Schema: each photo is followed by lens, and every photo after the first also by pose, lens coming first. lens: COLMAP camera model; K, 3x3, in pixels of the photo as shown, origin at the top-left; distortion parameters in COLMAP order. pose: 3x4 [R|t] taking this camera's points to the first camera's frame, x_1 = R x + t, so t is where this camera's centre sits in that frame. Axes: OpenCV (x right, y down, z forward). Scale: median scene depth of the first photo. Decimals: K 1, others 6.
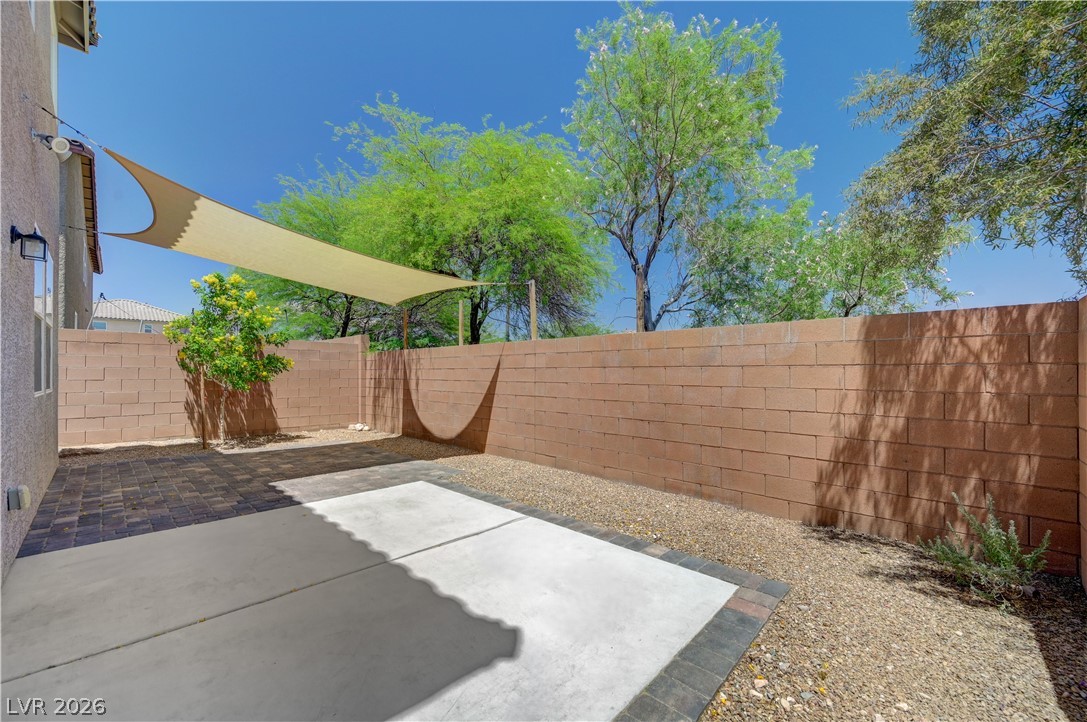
lens RADIAL K [[429.4, 0, 547.1], [0, 429.4, 367.8], [0, 0, 1]] dist [0.000022, -0.000101]
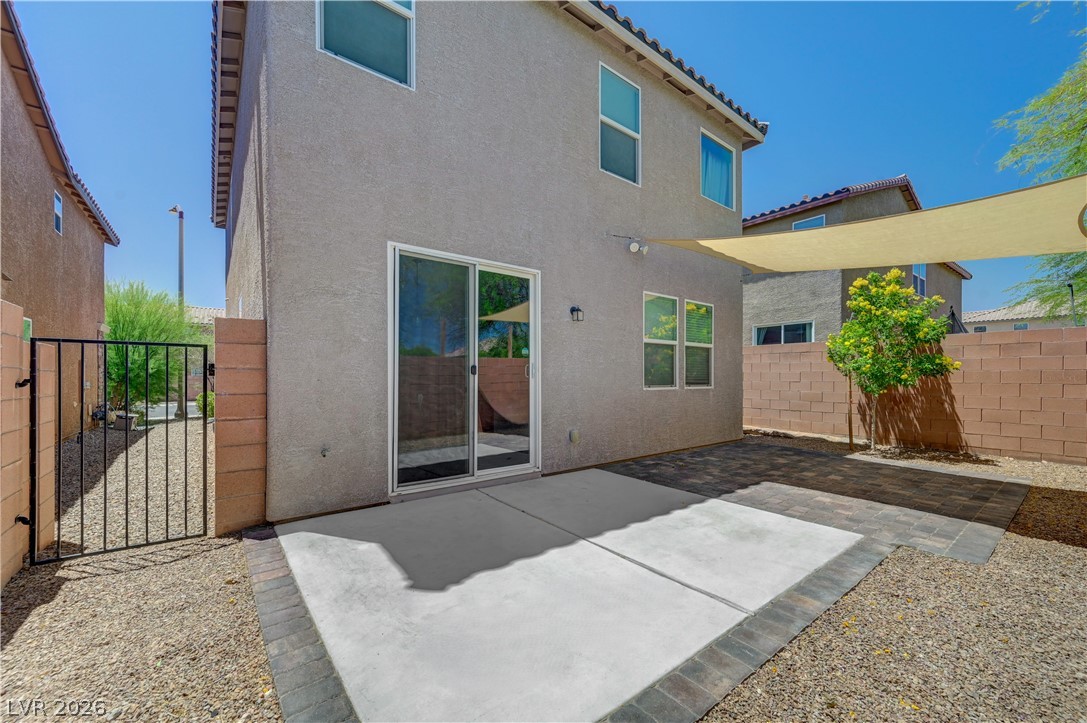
lens RADIAL K [[429.0, 0, 548.4], [0, 429.0, 373.7], [0, 0, 1]] dist [0.008763, 0.000418]
pose [[-0.133603, -0.006035, -0.991017, 0.512722], [0.013828, 0.999873, -0.007954, 0.008780], [0.990939, -0.014766, -0.133502, 0.689649]]
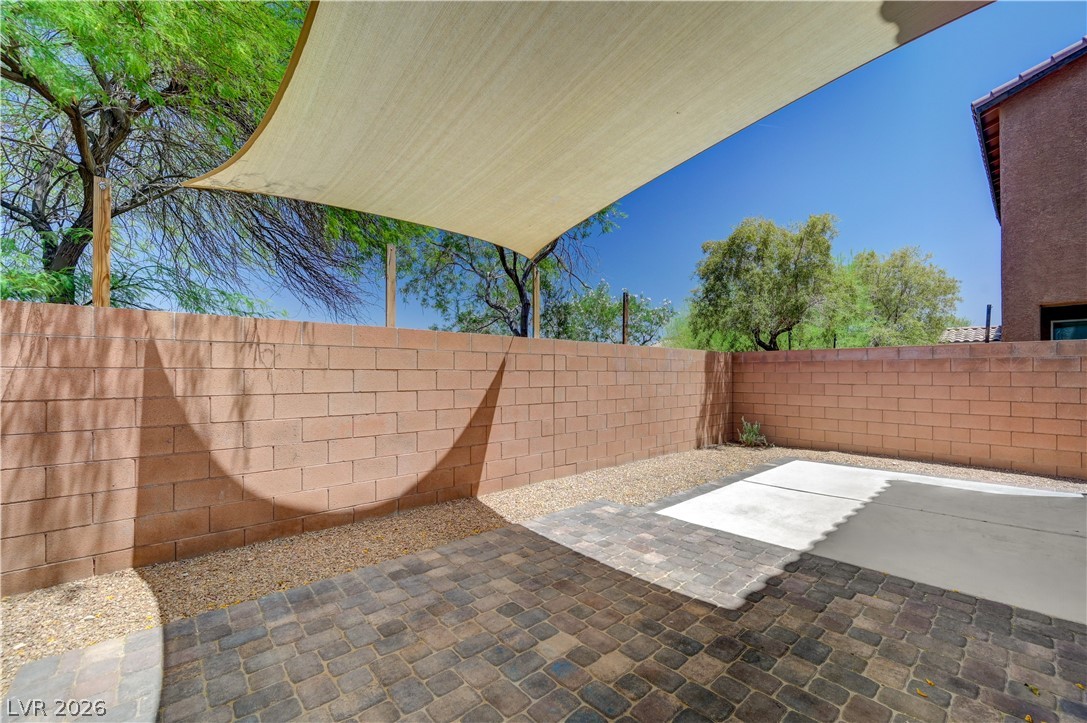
lens RADIAL K [[438.0, 0, 550.1], [0, 438.0, 367.5], [0, 0, 1]] dist [-0.003557, 0.000214]
pose [[0.071826, 0.013403, 0.997327, -1.288171], [-0.011849, 0.999851, -0.012583, 0.006071], [-0.997347, -0.010913, 0.071974, 1.304894]]
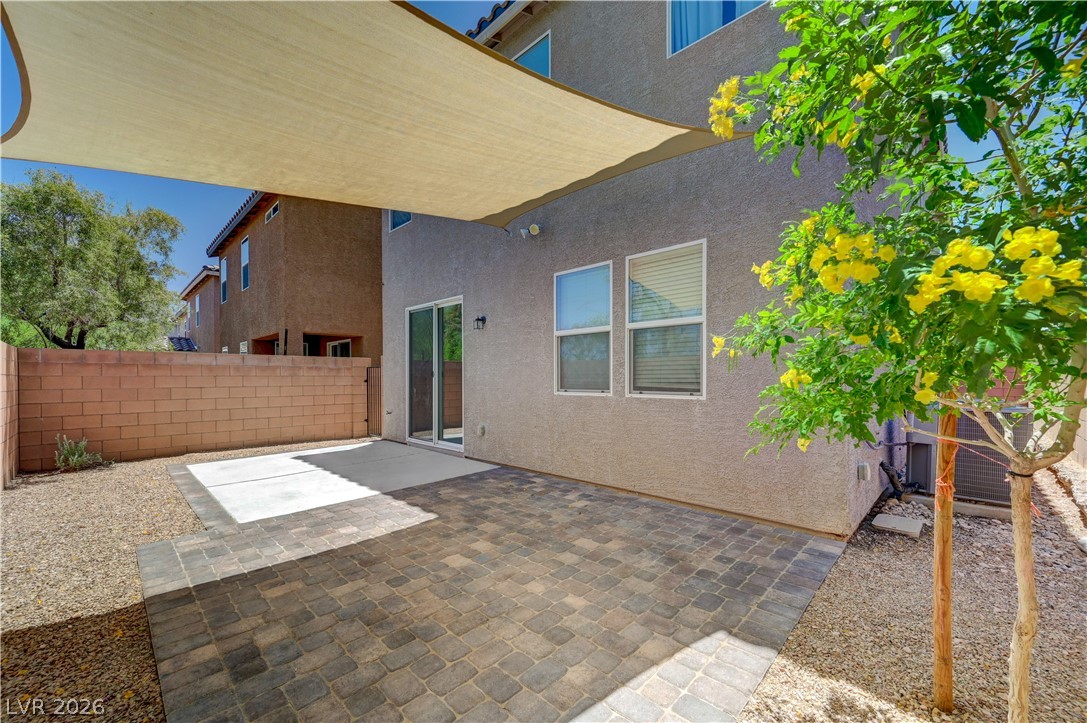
lens RADIAL K [[429.0, 0, 548.4], [0, 429.0, 373.7], [0, 0, 1]] dist [0.008763, 0.000418]
pose [[-0.999984, 0.005205, 0.002389, -0.952858], [0.005153, 0.999757, -0.021411, 0.024752], [-0.002500, -0.021398, -0.999768, 2.009637]]
